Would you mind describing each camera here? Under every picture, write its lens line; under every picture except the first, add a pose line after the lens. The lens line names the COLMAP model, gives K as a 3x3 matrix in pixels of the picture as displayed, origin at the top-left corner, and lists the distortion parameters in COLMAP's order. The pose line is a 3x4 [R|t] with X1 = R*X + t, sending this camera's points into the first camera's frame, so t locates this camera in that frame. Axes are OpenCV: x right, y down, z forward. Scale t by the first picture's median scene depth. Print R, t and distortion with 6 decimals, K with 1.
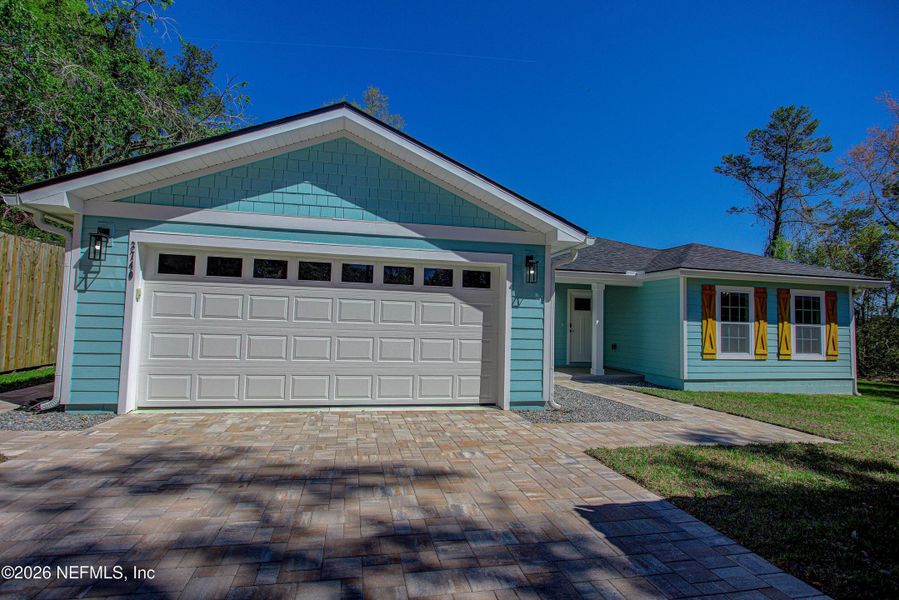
lens RADIAL K [[453.7, 0, 453.3], [0, 453.7, 300.1], [0, 0, 1]] dist [-0.013973, 0.005505]
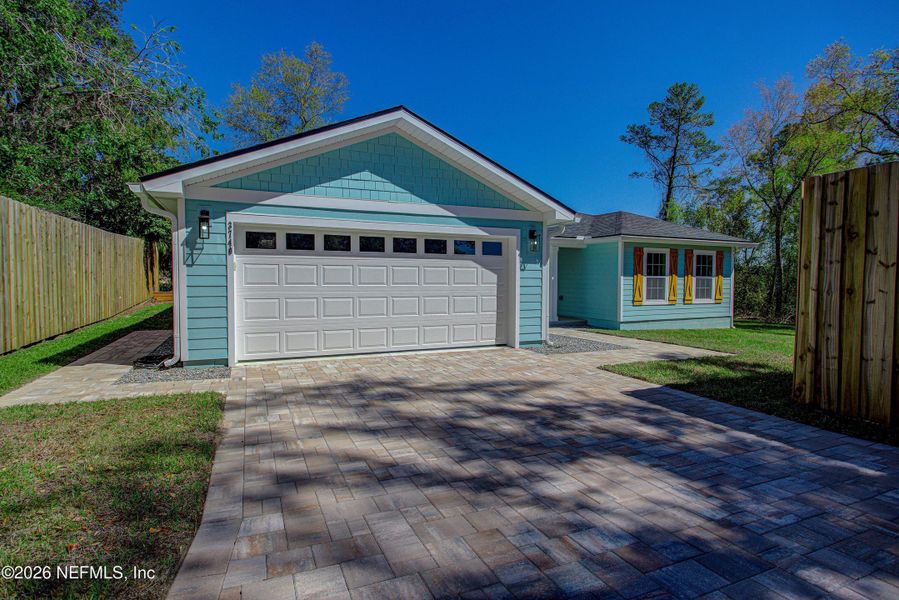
lens RADIAL K [[453.7, 0, 453.7], [0, 453.7, 303.3], [0, 0, 1]] dist [-0.013973, 0.005505]
pose [[0.979285, -0.033957, 0.199620, -0.317841], [0.012467, 0.994079, 0.107939, -0.032383], [-0.202103, -0.103215, 0.973910, -0.237048]]
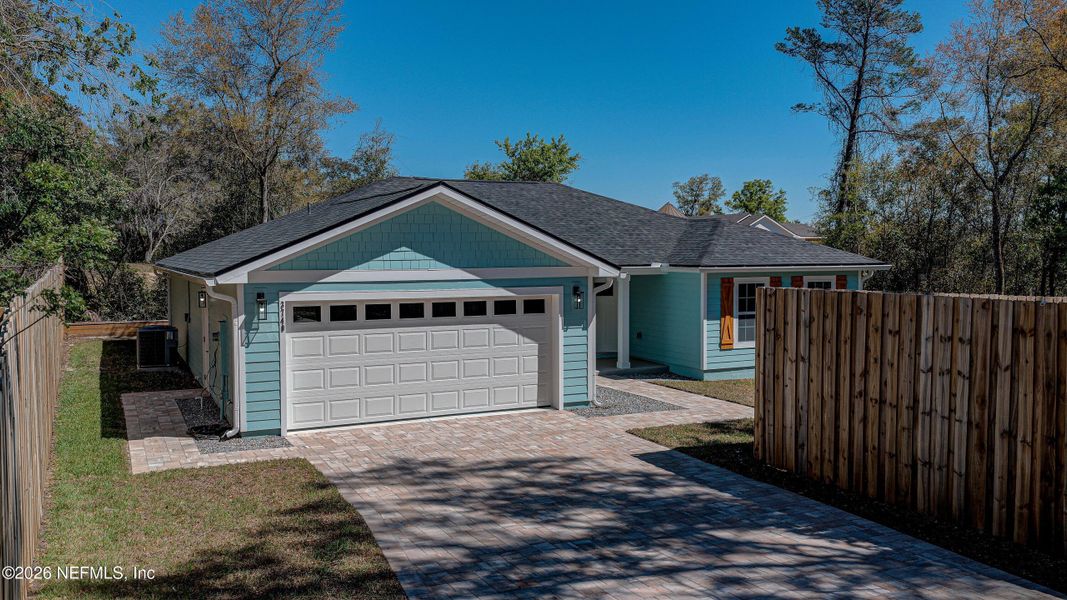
lens RADIAL K [[871.4, 0, 539.6], [0, 871.4, 303.6], [0, 0, 1]] dist [0.067685, -0.034337]
pose [[0.972693, -0.044806, 0.227729, -0.473856], [0.018252, 0.992917, 0.117402, -0.333454], [-0.231376, -0.110040, 0.966621, -1.284885]]
